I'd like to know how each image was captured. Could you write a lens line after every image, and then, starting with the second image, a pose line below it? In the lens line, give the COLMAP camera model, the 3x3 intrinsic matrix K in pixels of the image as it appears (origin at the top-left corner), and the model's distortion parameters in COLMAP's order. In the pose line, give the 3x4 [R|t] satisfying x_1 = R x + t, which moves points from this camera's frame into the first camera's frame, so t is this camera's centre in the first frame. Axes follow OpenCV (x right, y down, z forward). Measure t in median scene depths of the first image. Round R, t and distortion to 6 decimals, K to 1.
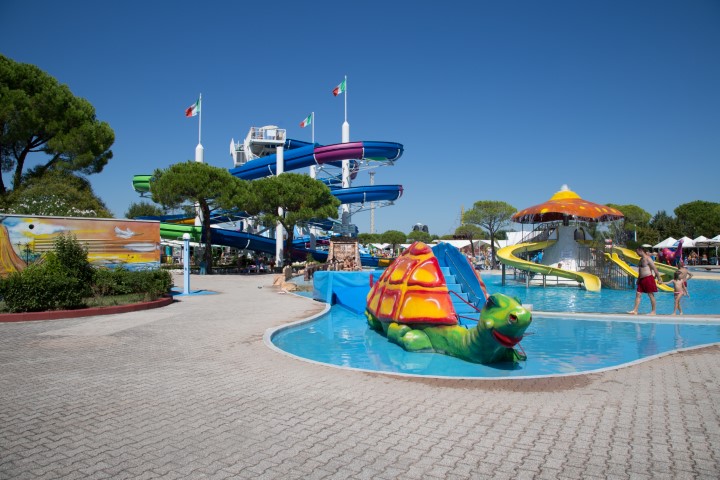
lens RADIAL K [[560.7, 0, 360.7], [0, 560.7, 240.7], [0, 0, 1]] dist [-0.008748, -0.002787]
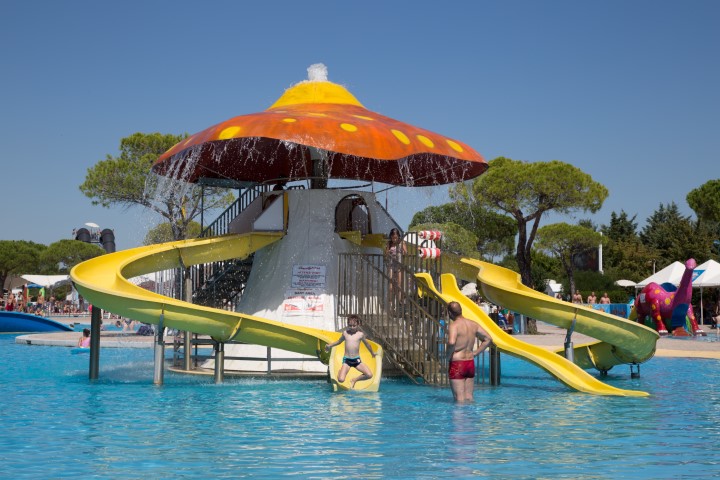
lens RADIAL K [[1247.2, 0, 359.5], [0, 1247.2, 240.4], [0, 0, 1]] dist [0.296761, 0.000000]
pose [[0.973141, 0.019797, 0.229357, 0.226147], [-0.011784, 0.999273, -0.036254, 0.027935], [-0.229908, 0.032577, 0.972667, 0.297599]]
